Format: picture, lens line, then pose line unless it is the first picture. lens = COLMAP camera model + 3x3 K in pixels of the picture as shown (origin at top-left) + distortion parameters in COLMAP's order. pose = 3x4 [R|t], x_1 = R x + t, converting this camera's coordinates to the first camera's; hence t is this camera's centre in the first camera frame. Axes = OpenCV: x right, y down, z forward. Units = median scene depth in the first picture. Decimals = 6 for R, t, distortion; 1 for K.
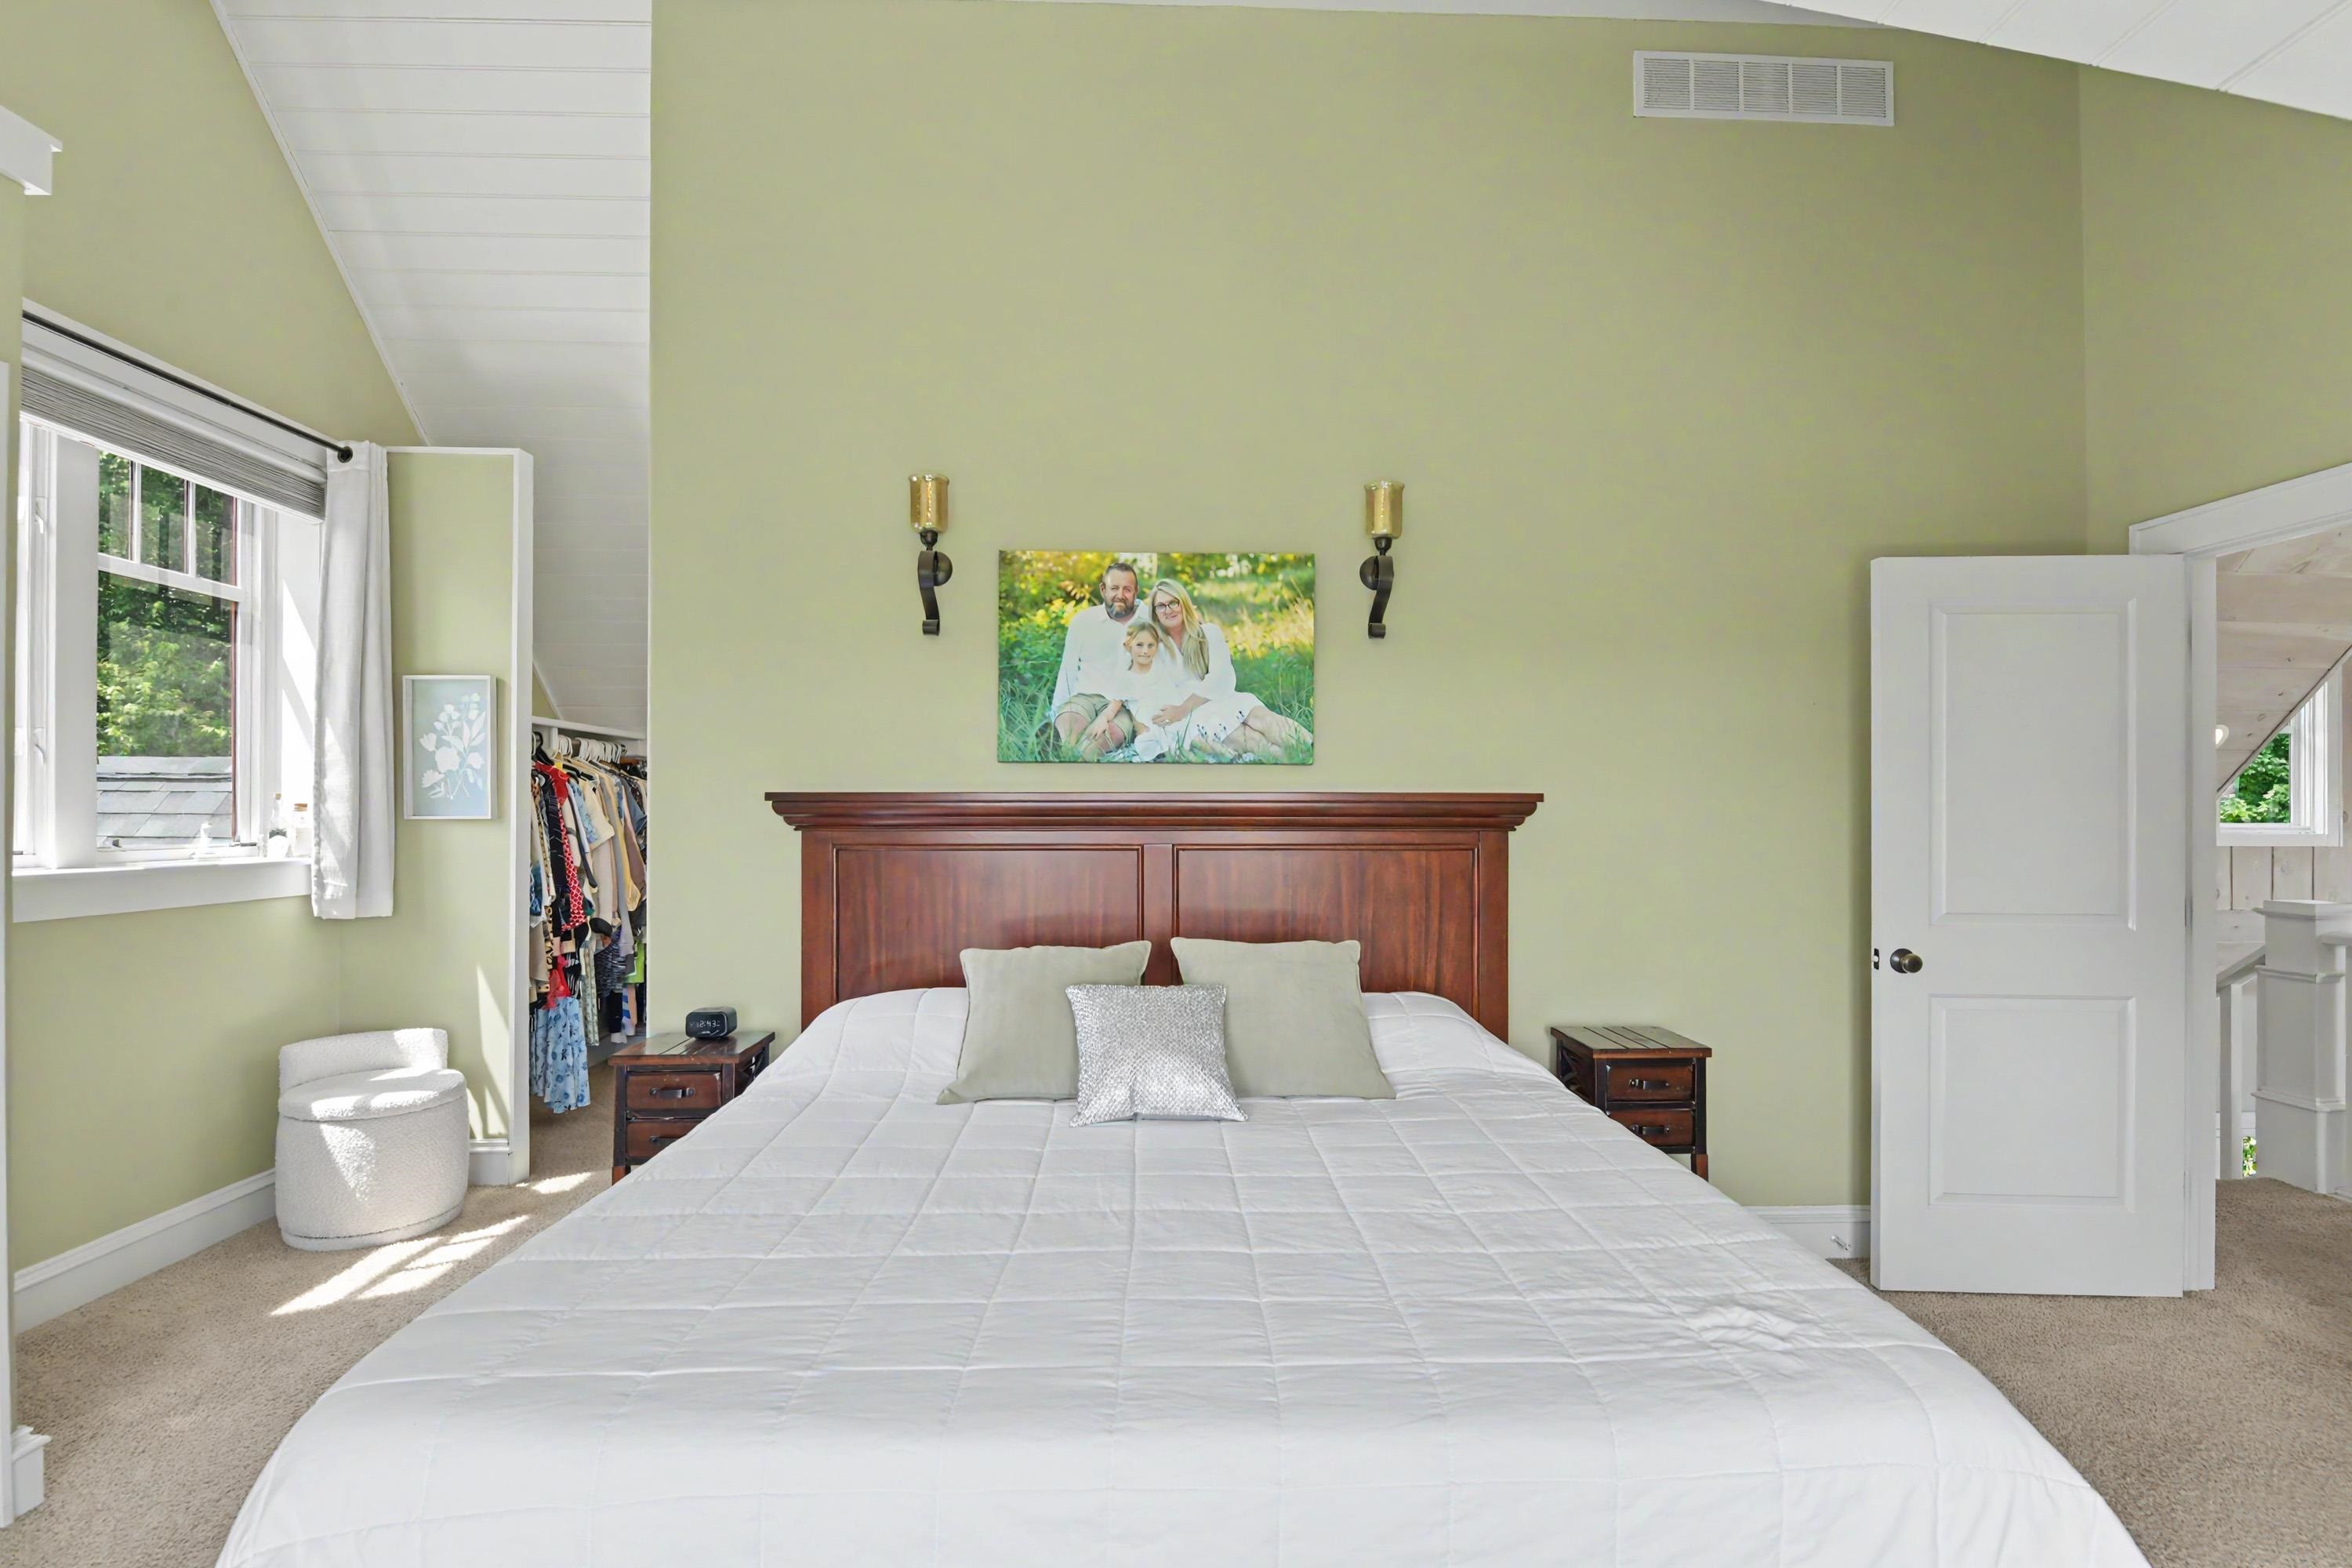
lens RADIAL K [[1134.3, 0, 1176.0], [0, 1134.3, 784.0], [0, 0, 1]] dist [-0.004954, -0.000199]
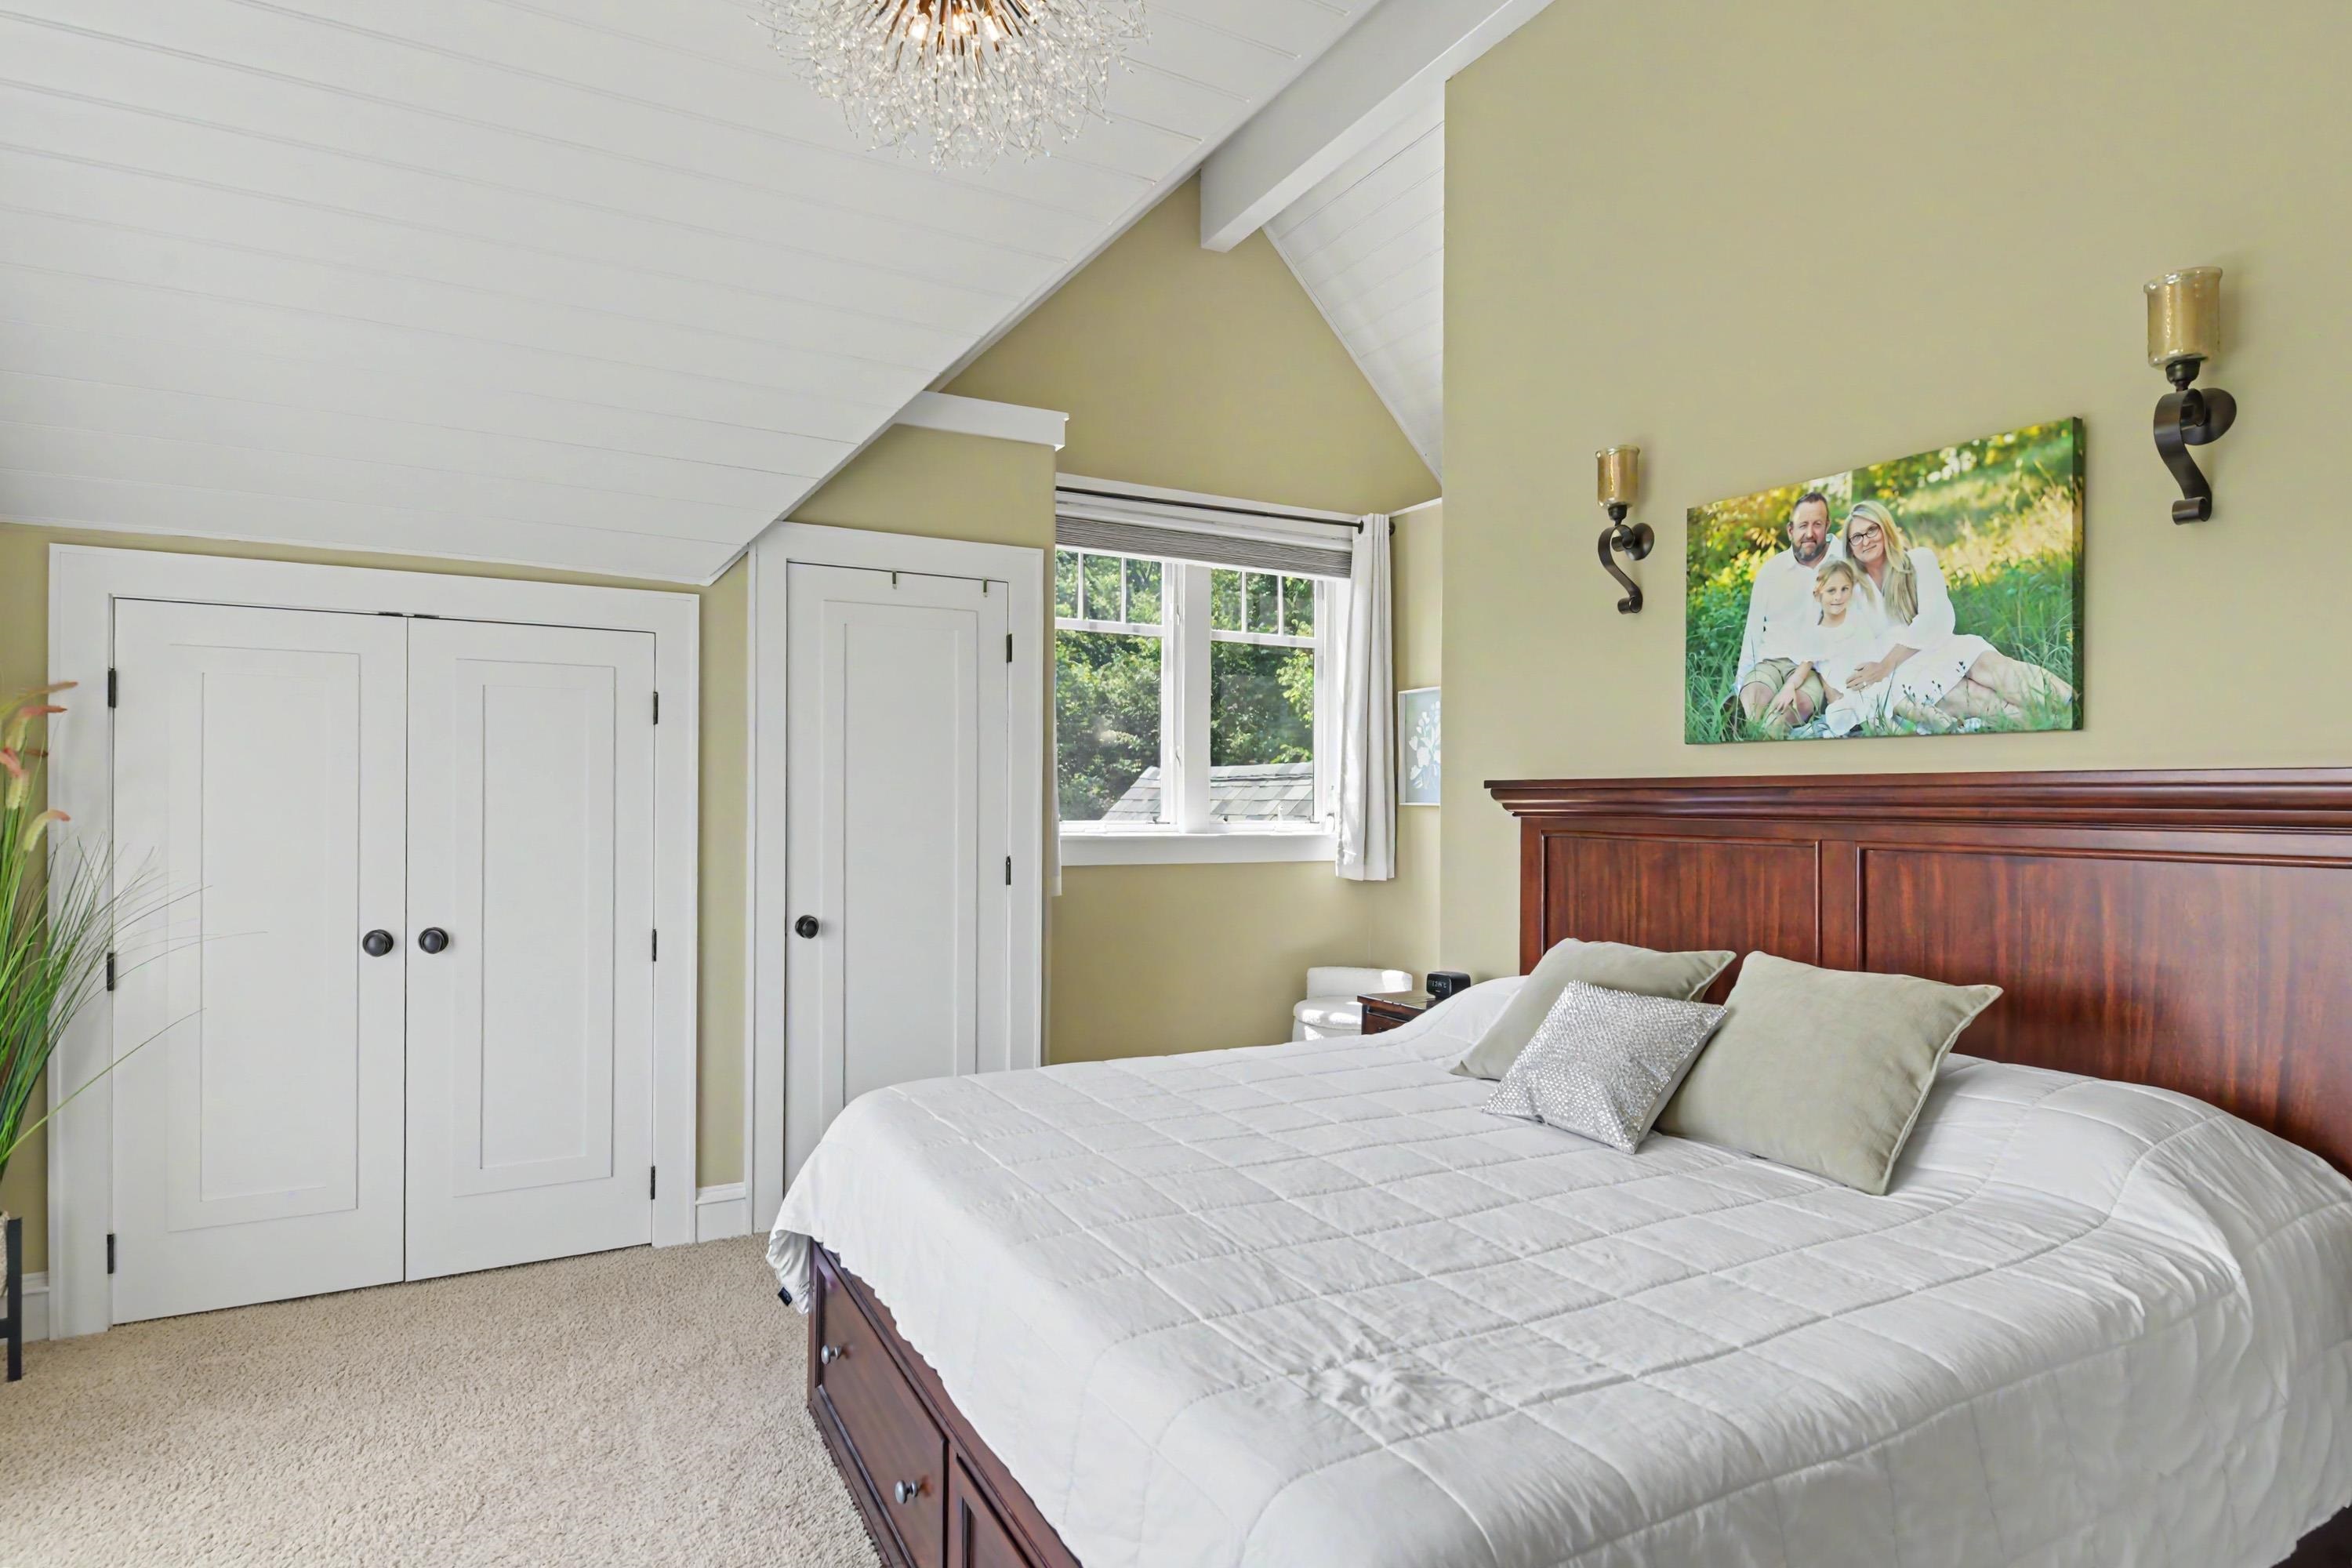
lens RADIAL K [[1253.9, 0, 1176.0], [0, 1253.9, 784.0], [0, 0, 1]] dist [-0.000539, 0.000196]
pose [[0.437808, -0.009215, -0.899021, 0.558417], [0.015324, 0.999879, -0.002786, 0.008960], [0.898938, -0.012557, 0.437896, 0.195513]]
